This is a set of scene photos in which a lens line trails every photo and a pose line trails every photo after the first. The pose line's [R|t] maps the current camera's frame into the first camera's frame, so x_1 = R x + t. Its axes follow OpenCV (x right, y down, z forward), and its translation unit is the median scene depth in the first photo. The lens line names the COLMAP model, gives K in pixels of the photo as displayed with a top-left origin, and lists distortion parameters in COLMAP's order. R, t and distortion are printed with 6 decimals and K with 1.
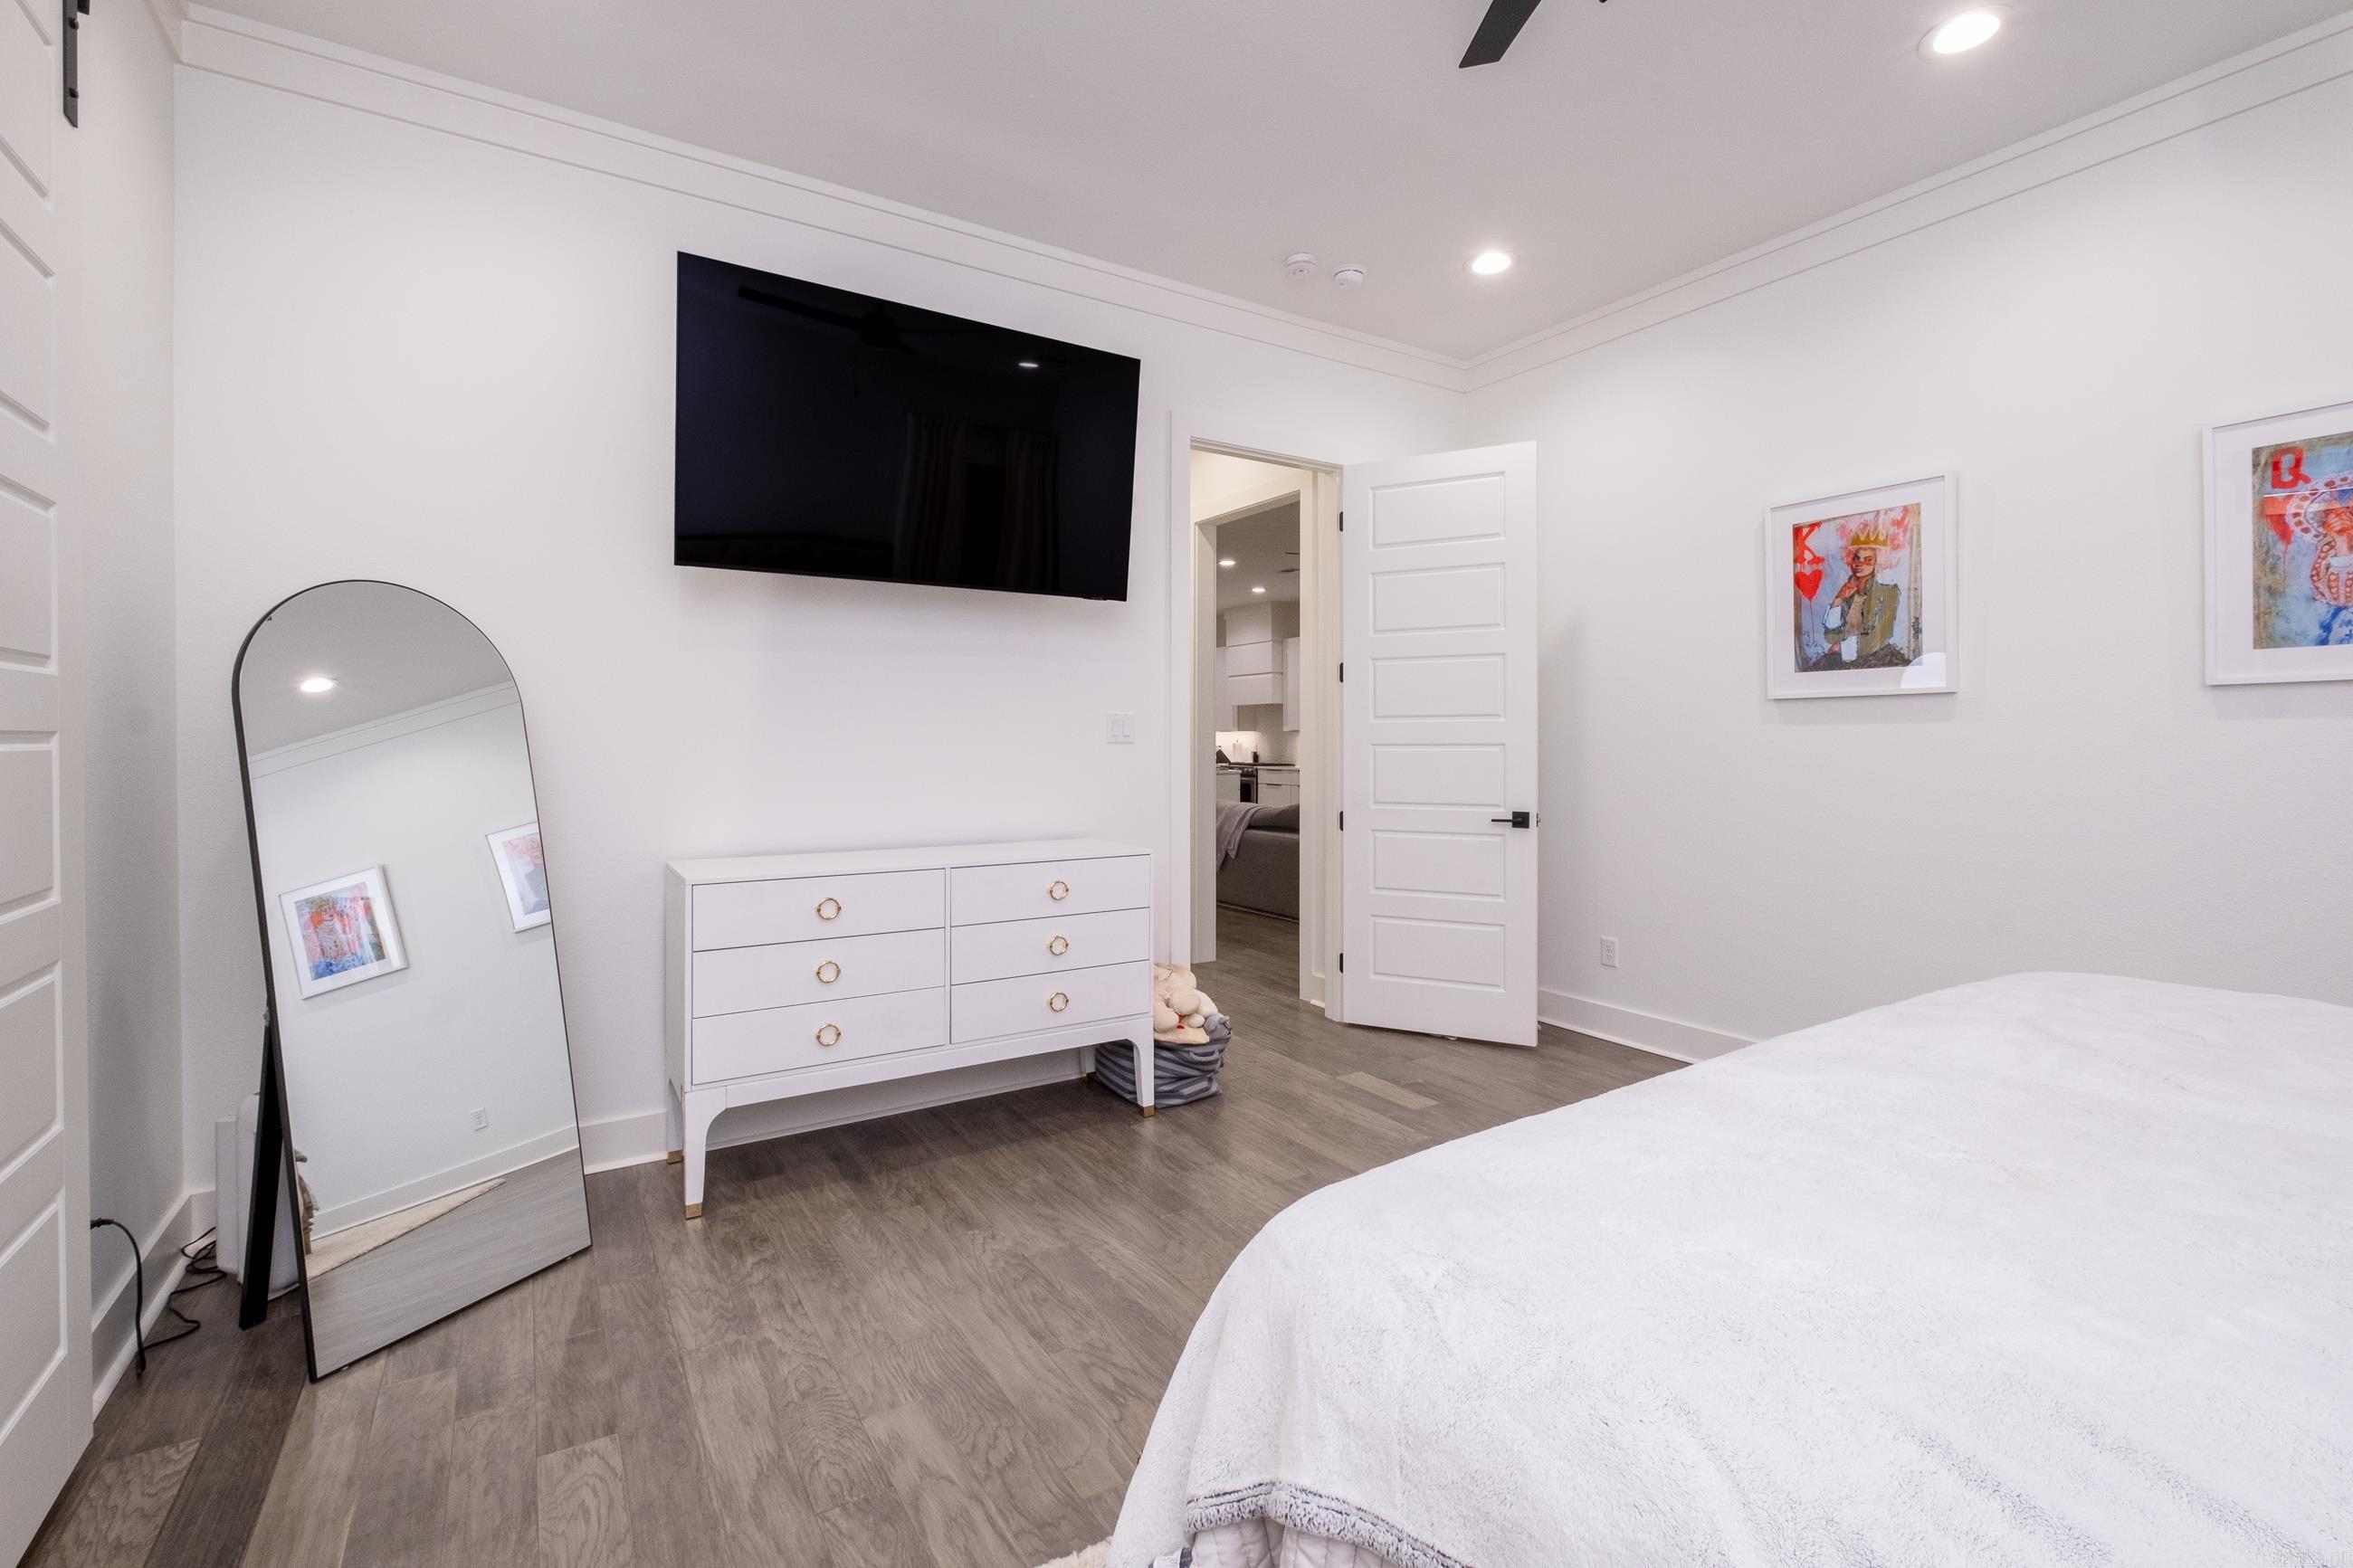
lens RADIAL K [[1043.7, 0, 1187.1], [0, 1043.7, 764.2], [0, 0, 1]] dist [-0.006363, -0.000754]
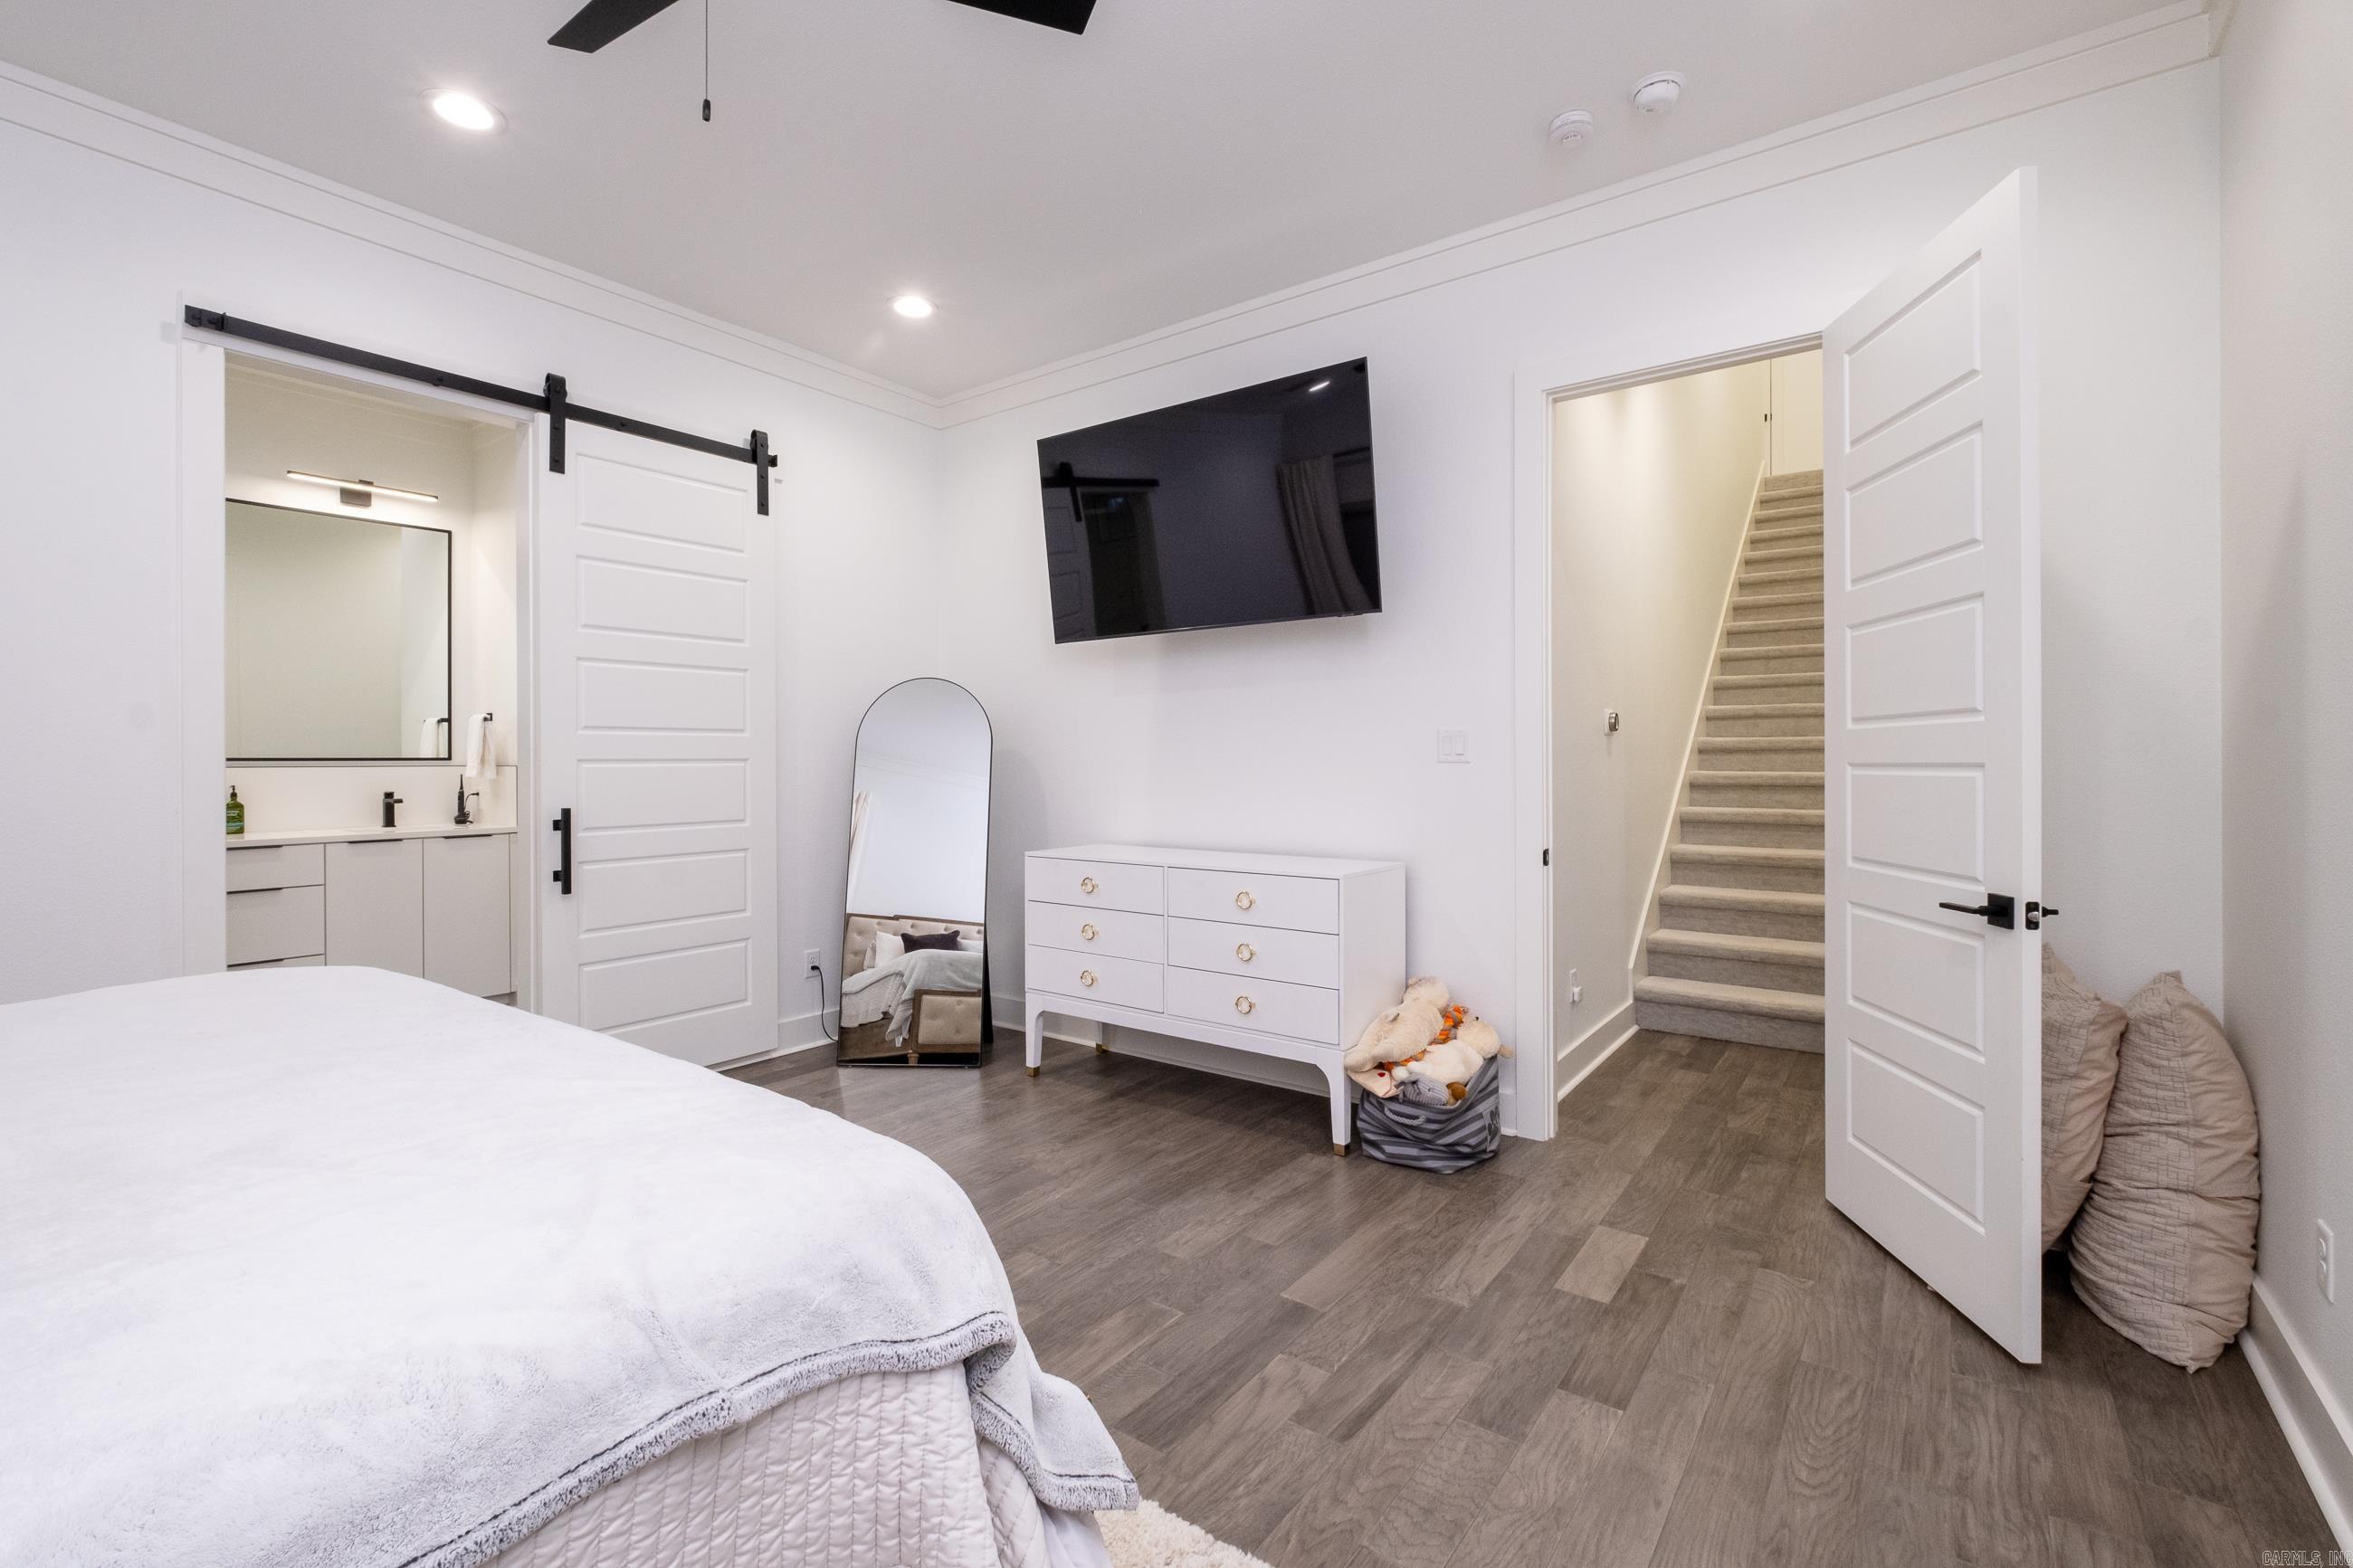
lens RADIAL K [[1043.7, 0, 1178.4], [0, 1043.7, 770.5], [0, 0, 1]] dist [-0.006363, -0.000754]
pose [[0.342755, 0.008263, -0.939389, 0.804417], [-0.017612, 0.999842, 0.002368, -0.012722], [0.939260, 0.015732, 0.342846, 0.531495]]
